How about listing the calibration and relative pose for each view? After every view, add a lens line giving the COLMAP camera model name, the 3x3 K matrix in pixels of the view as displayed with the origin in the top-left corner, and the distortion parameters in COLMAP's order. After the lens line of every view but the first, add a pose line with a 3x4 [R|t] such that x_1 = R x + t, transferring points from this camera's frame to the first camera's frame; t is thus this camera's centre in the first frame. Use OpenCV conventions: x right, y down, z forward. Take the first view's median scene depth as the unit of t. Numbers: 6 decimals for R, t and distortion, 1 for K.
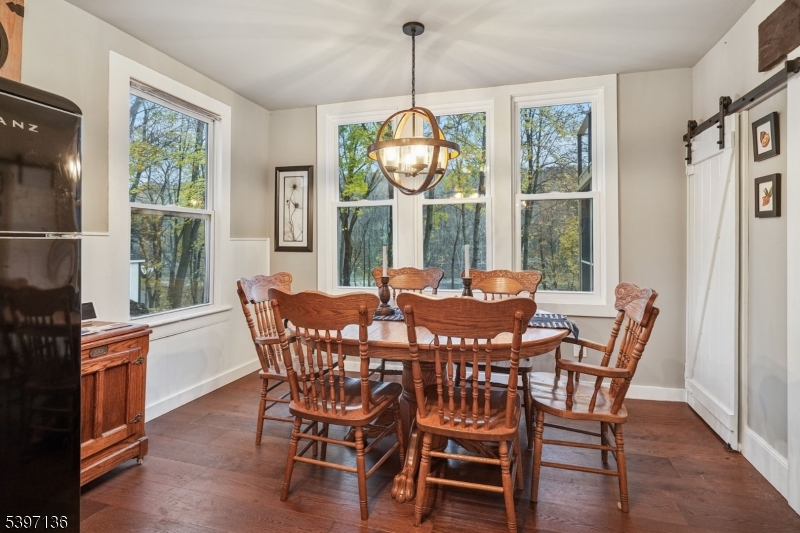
lens RADIAL K [[426.7, 0, 402.8], [0, 426.7, 248.4], [0, 0, 1]] dist [-0.000048, -0.000106]
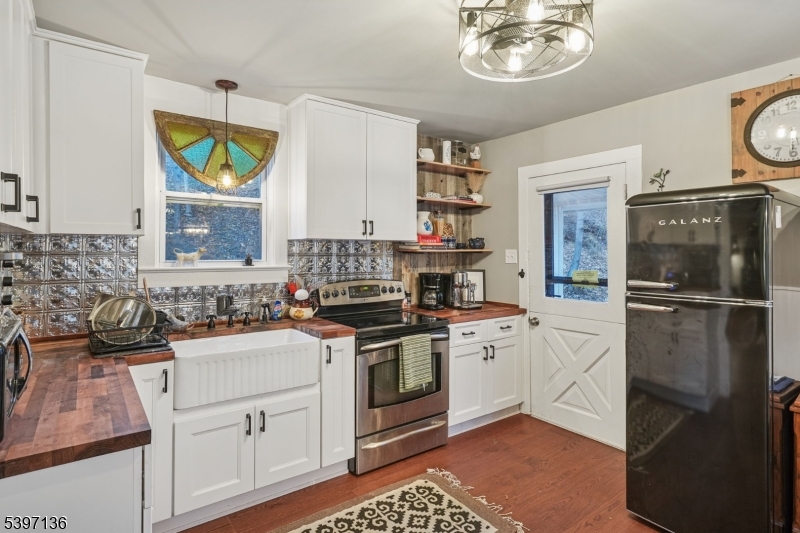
lens RADIAL K [[426.7, 0, 402.8], [0, 426.7, 248.4], [0, 0, 1]] dist [-0.000048, -0.000106]
pose [[-0.615153, 0.000222, -0.788408, 0.336419], [-0.002745, 0.999993, 0.002423, -0.084521], [0.788403, 0.003655, -0.615148, 0.455385]]
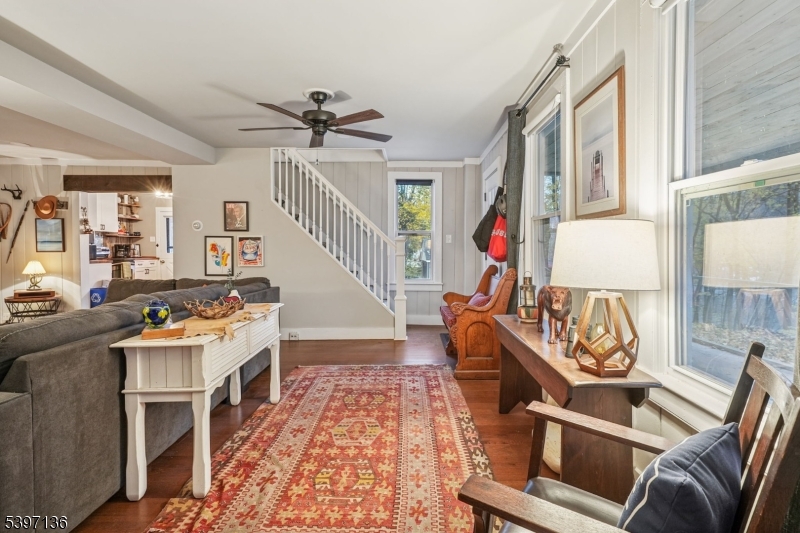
lens RADIAL K [[421.7, 0, 399.3], [0, 421.7, 252.9], [0, 0, 1]] dist [0.029640, 0.000076]
pose [[0.237378, 0.011121, -0.971354, 2.591006], [-0.007796, 0.999924, 0.009543, -0.007916], [0.971386, 0.005307, 0.237447, 0.968557]]
